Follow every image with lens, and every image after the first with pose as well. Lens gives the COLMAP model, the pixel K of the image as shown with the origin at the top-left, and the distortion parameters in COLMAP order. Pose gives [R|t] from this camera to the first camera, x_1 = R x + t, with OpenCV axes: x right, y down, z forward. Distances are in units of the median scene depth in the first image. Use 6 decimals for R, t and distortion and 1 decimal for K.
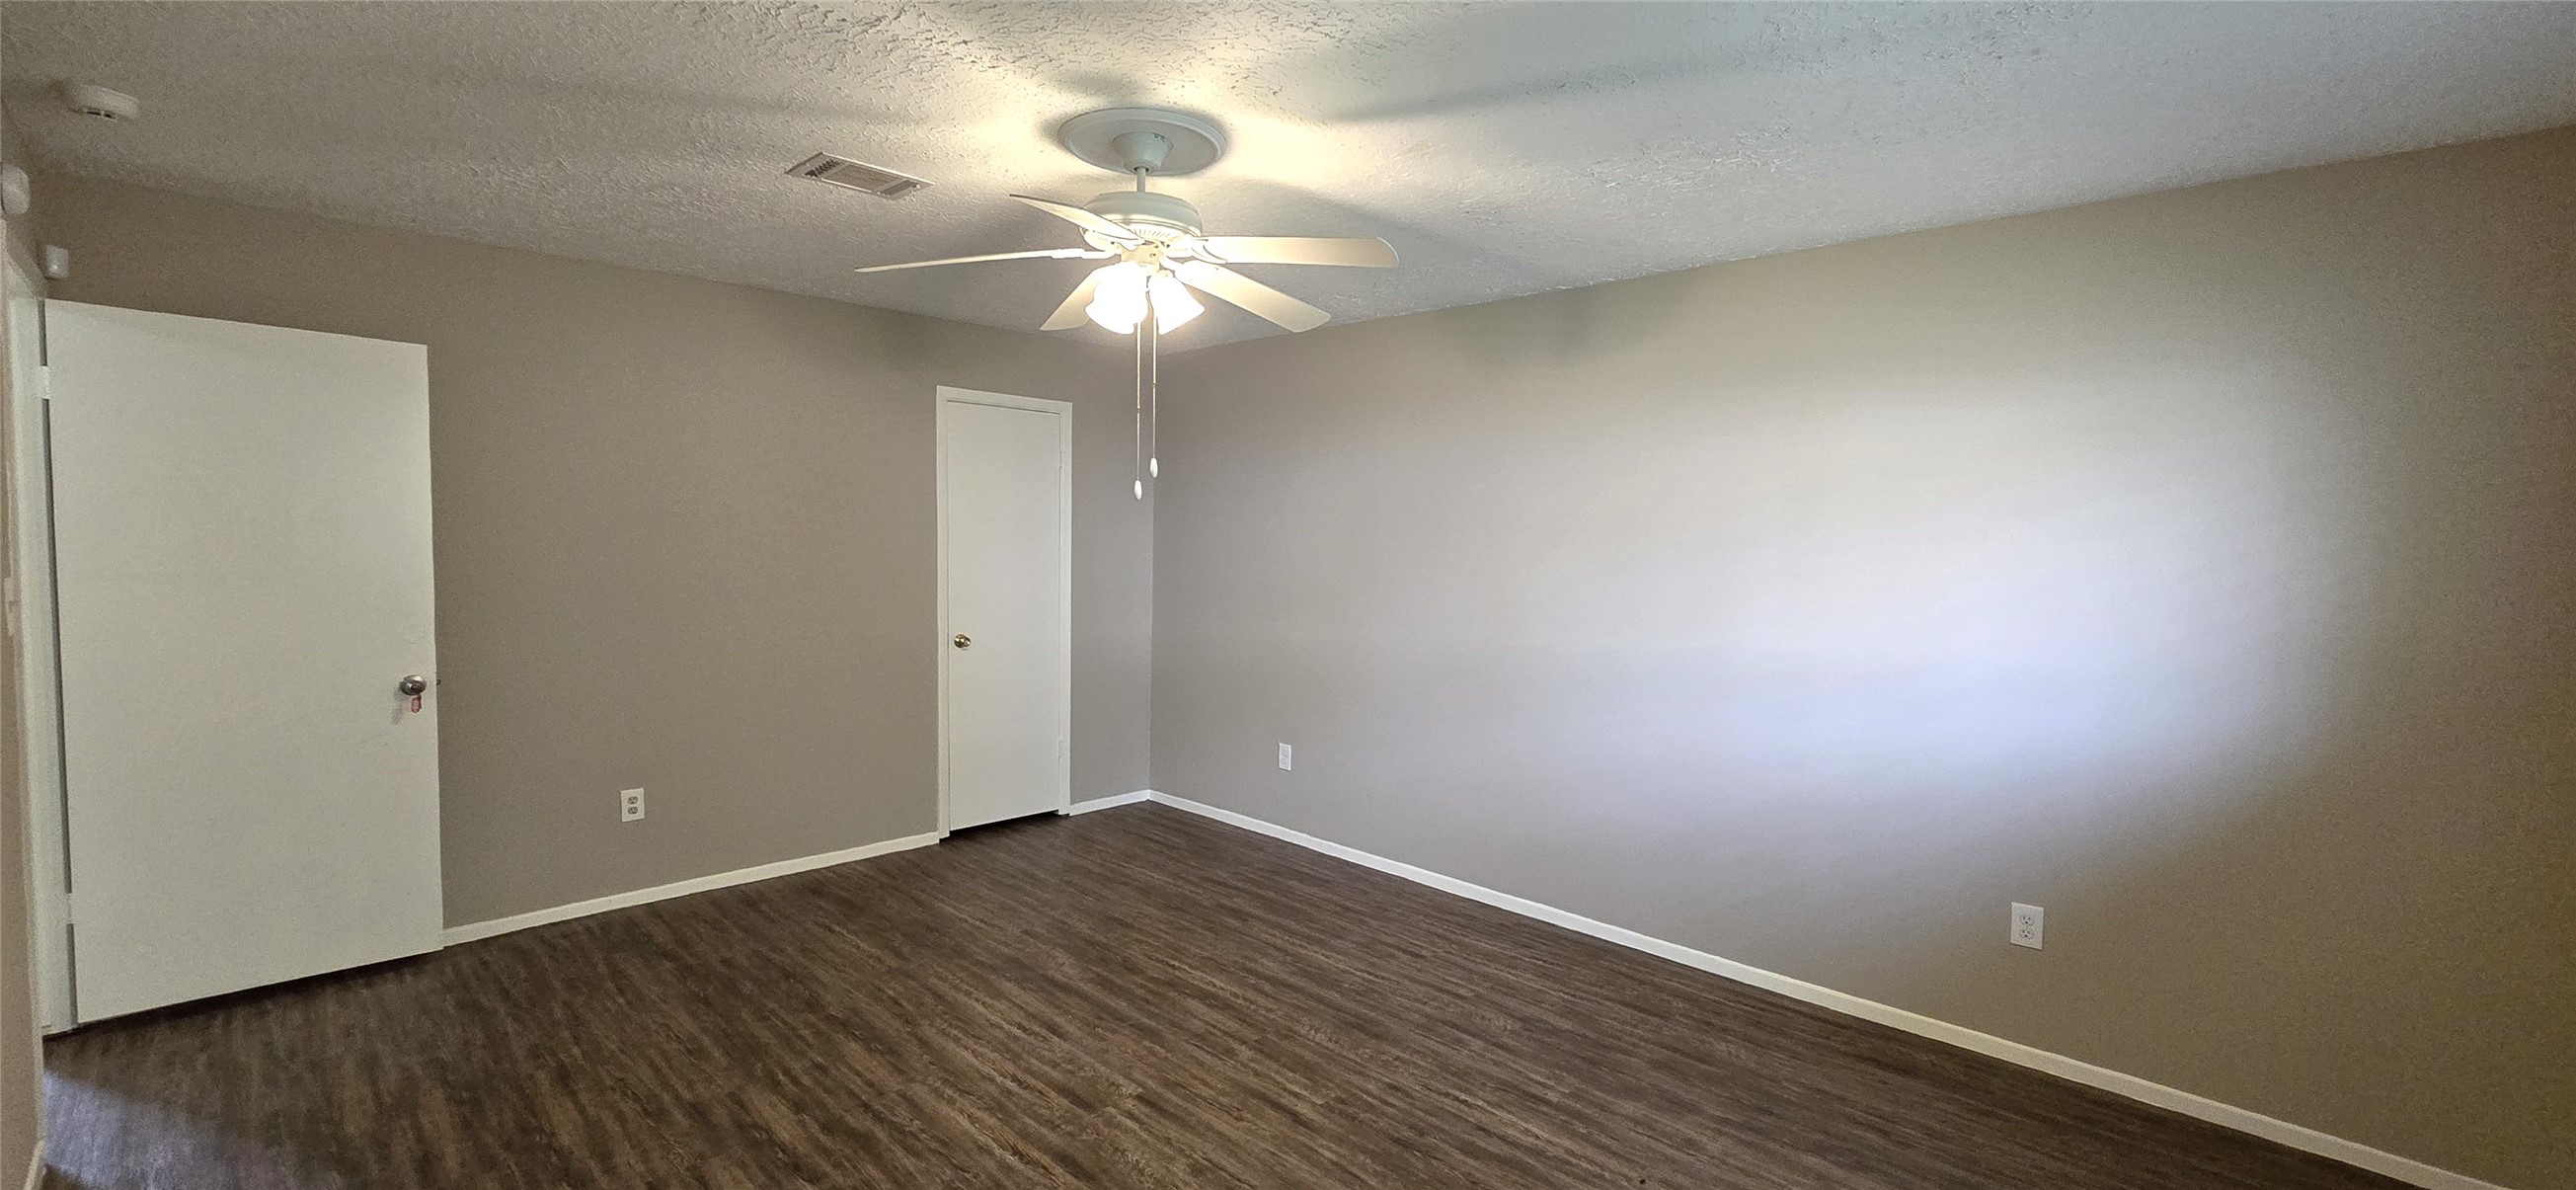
lens RADIAL K [[1061.9, 0, 1301.2], [0, 1061.9, 599.6], [0, 0, 1]] dist [0.000002, 0.000227]
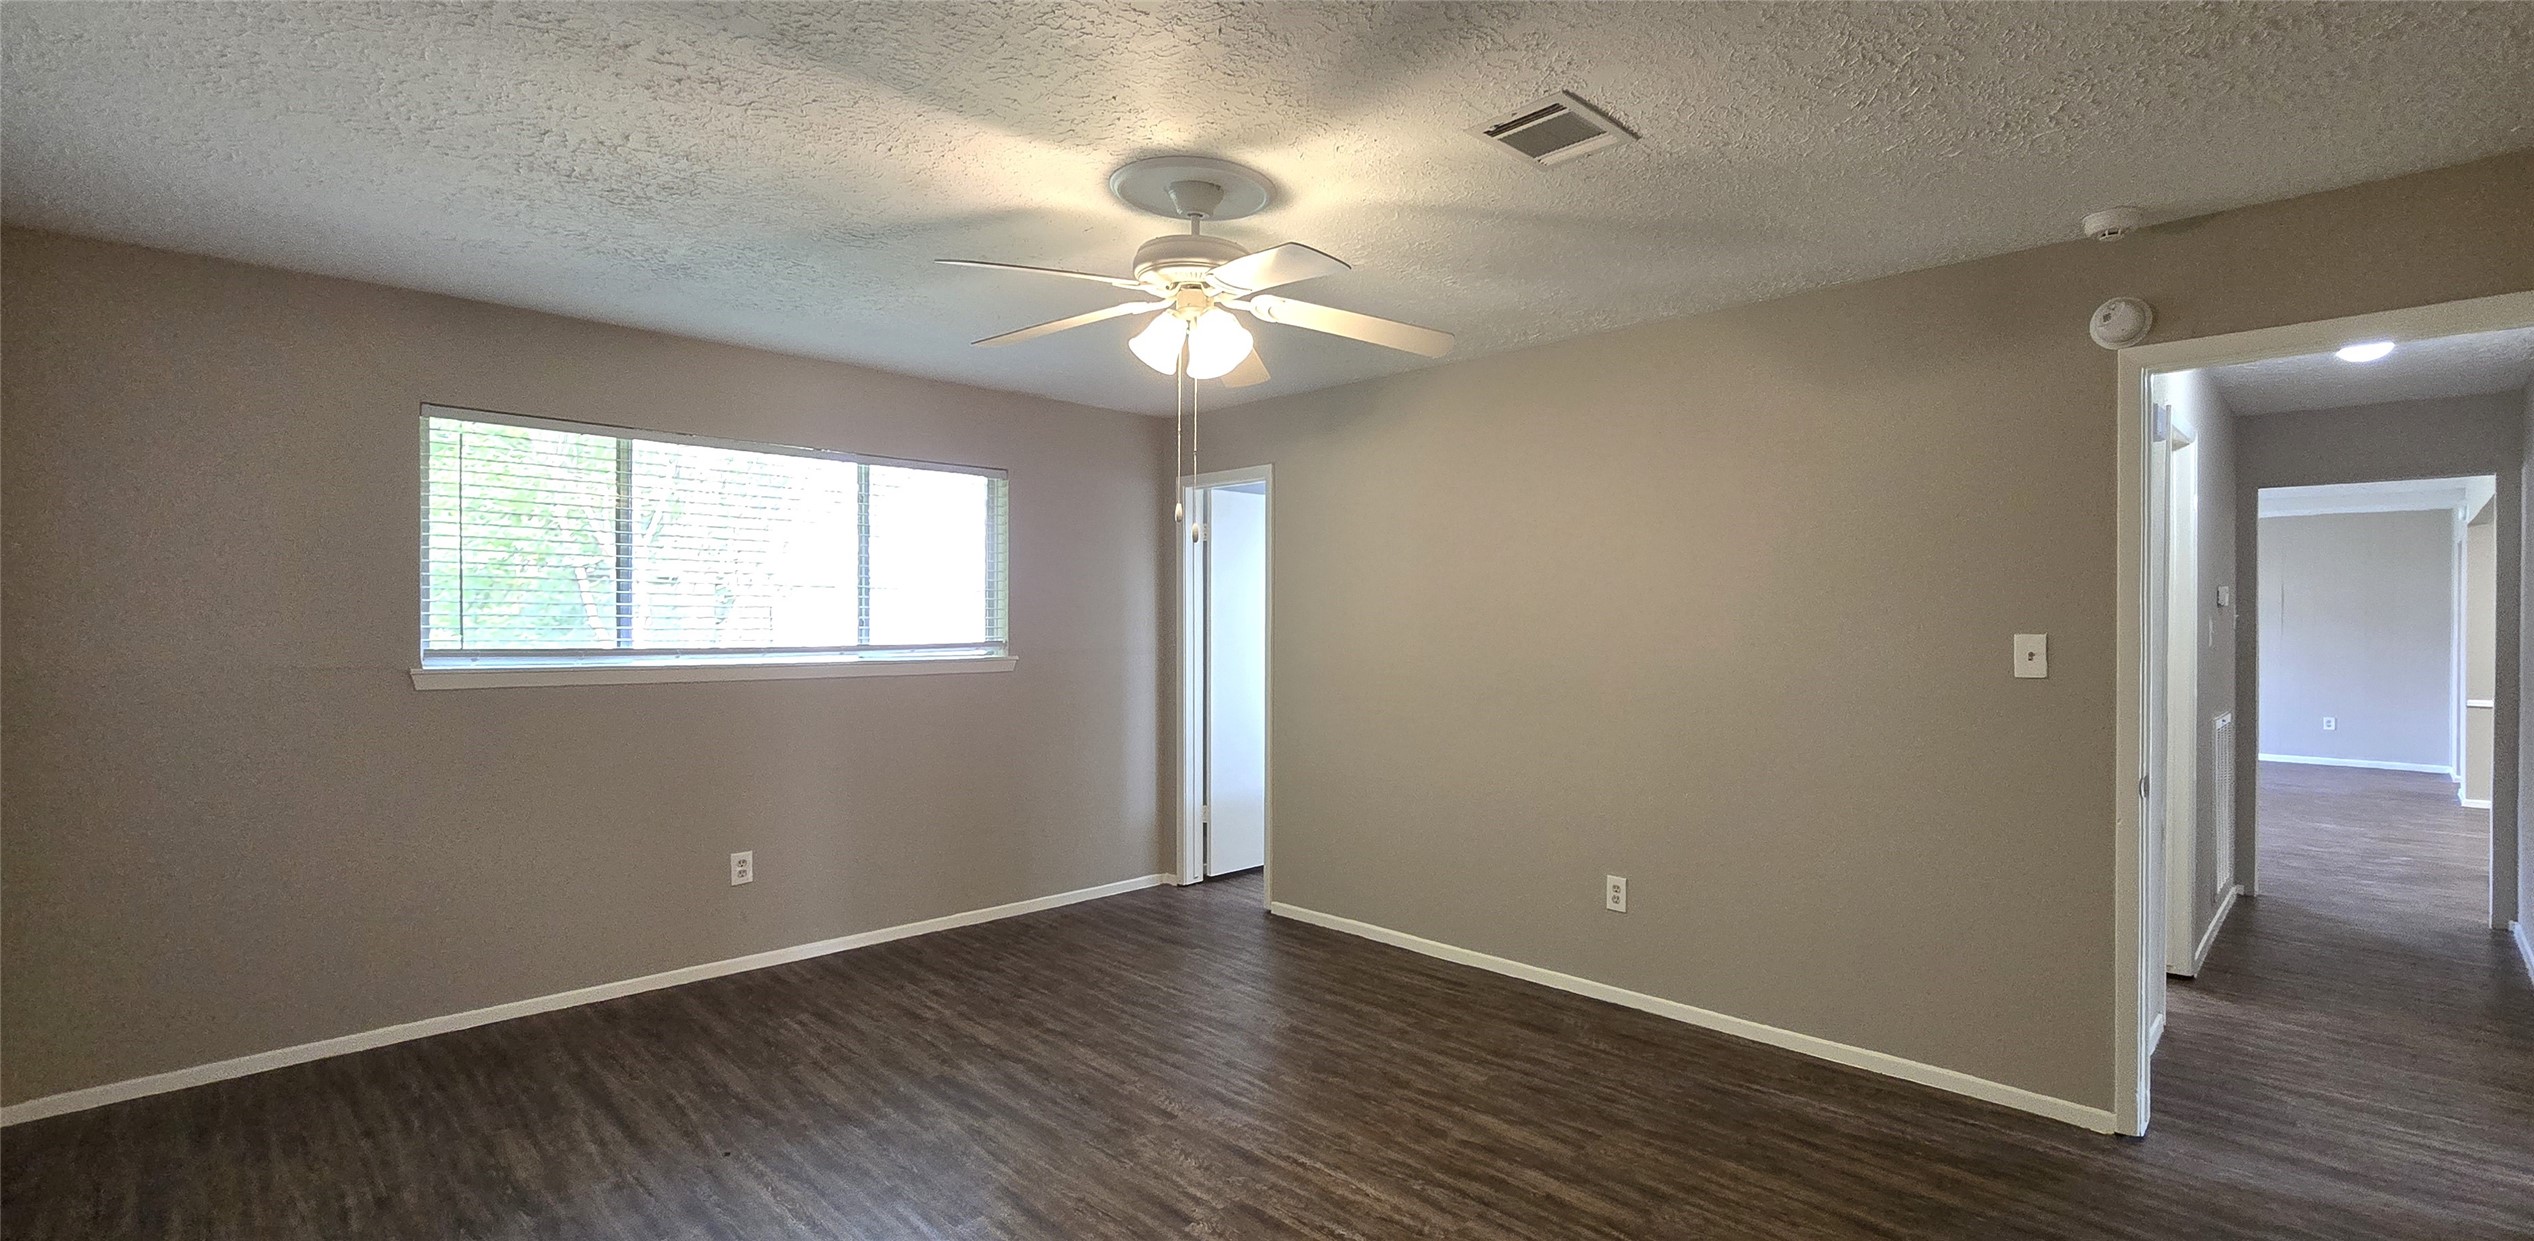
lens RADIAL K [[1101.7, 0, 1332.1], [0, 1101.7, 624.0], [0, 0, 1]] dist [-0.001761, -0.000238]
pose [[-0.999725, -0.022438, 0.006809, -0.259472], [-0.021959, 0.997725, 0.063742, -0.076653], [-0.008223, 0.063575, -0.997943, 1.821171]]
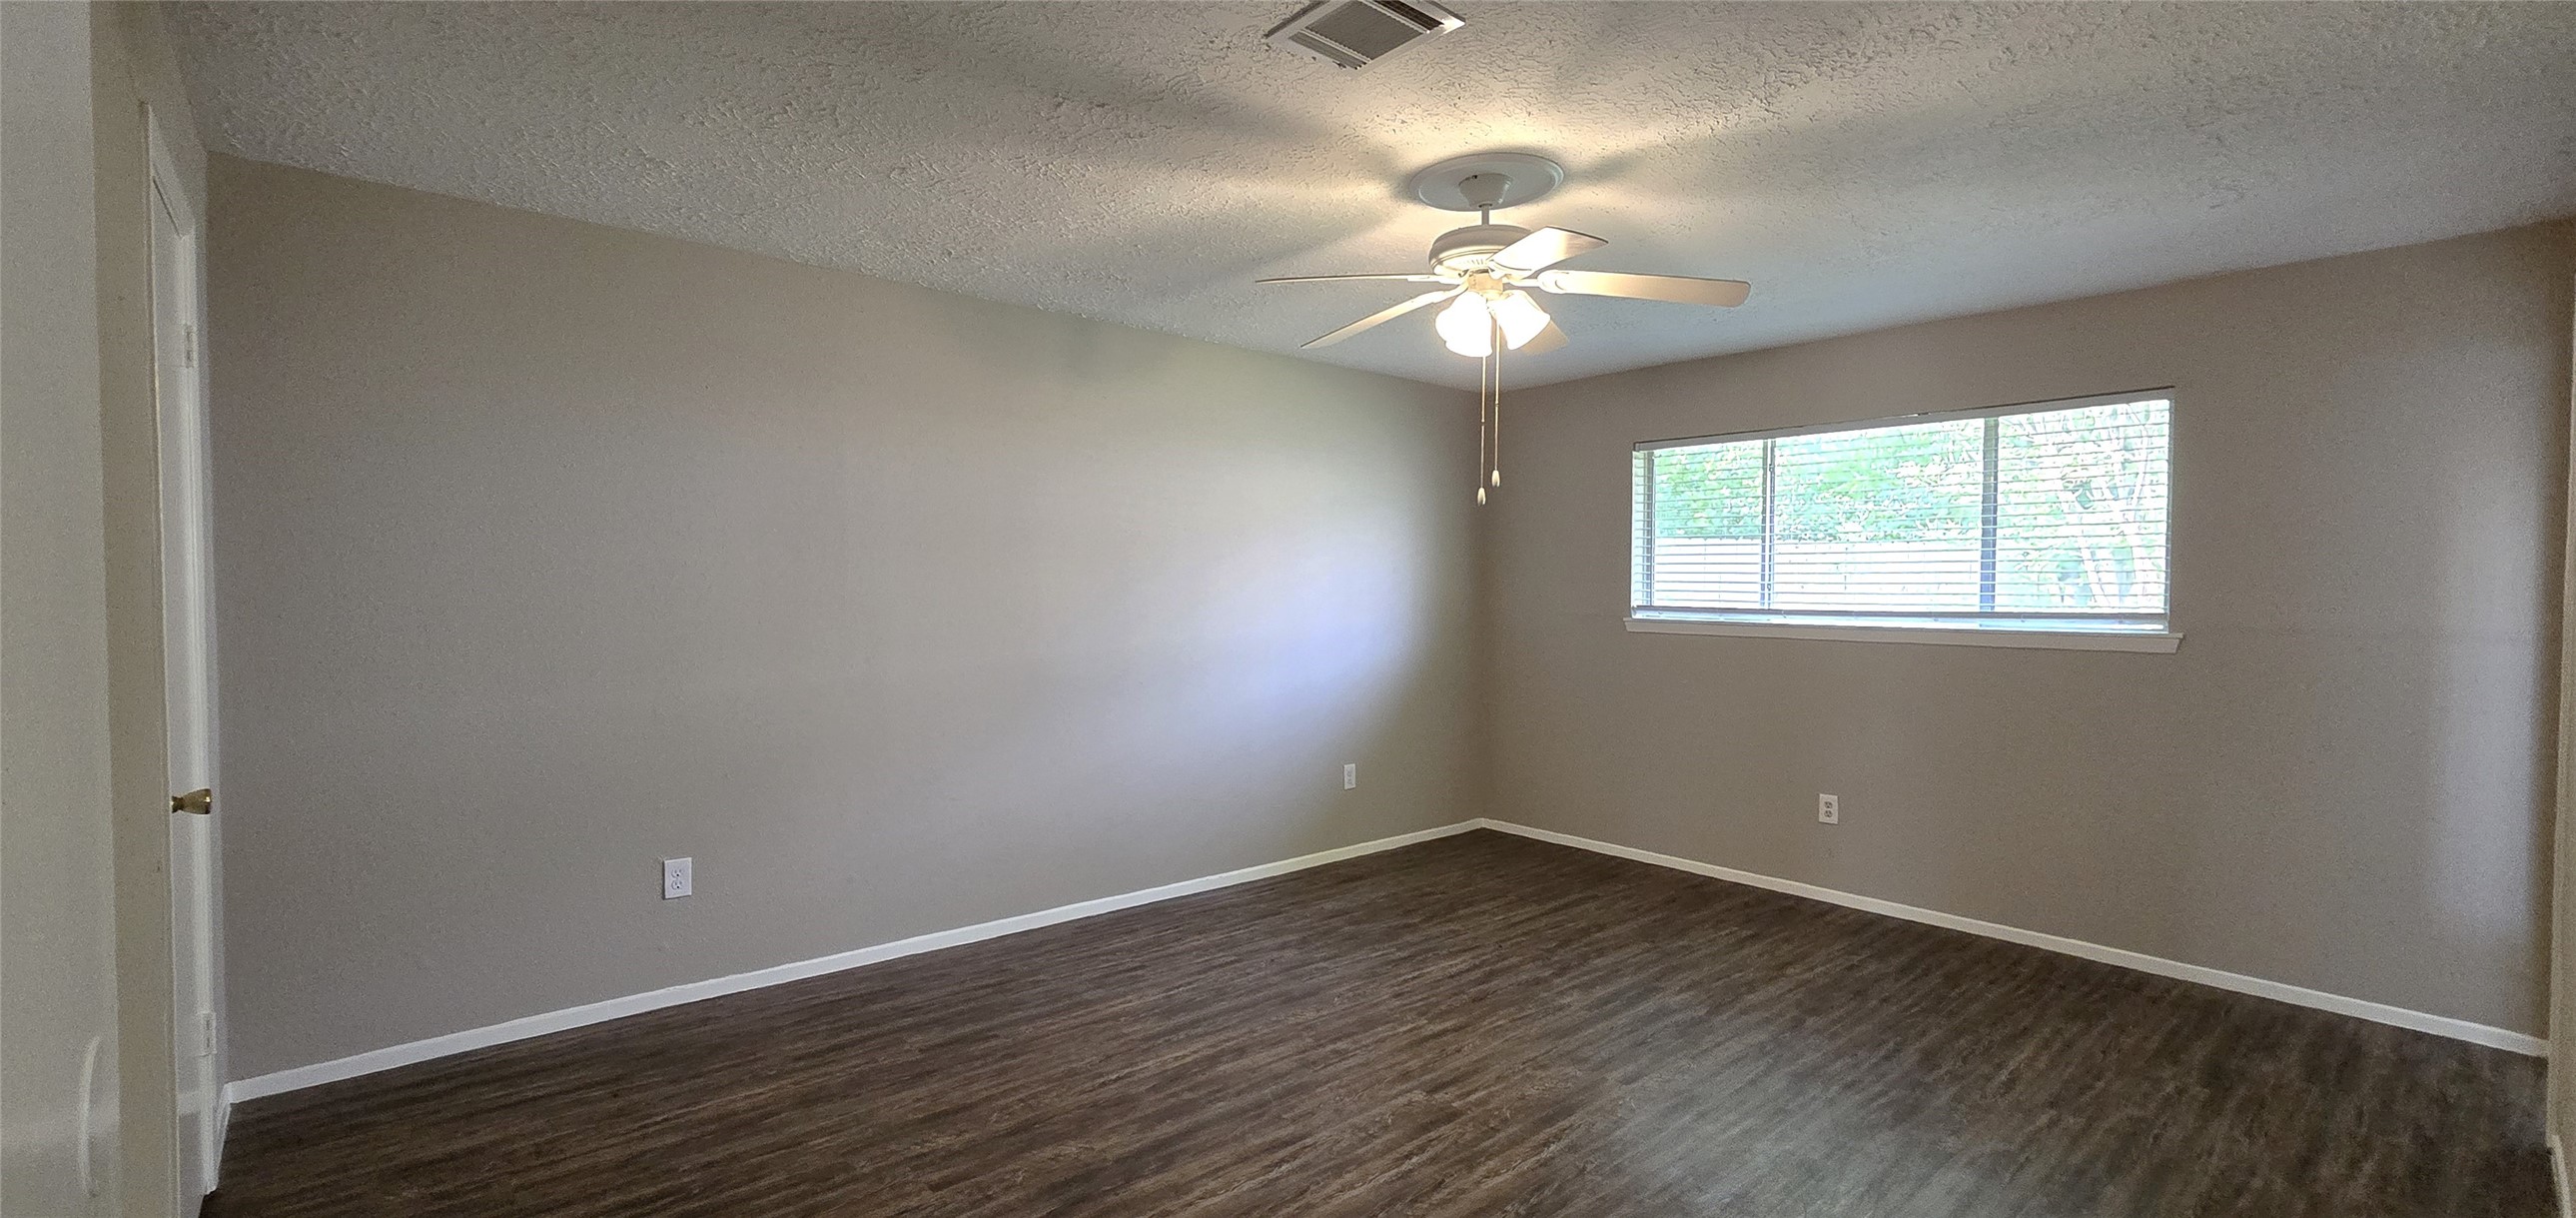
lens RADIAL K [[1074.9, 0, 1288.0], [0, 1074.9, 609.0], [0, 0, 1]] dist [0.000602, 0.000017]
pose [[0.088590, -0.038288, 0.995332, -1.140226], [0.056423, 0.997849, 0.033363, -0.032726], [-0.994469, 0.053204, 0.090559, 0.992437]]
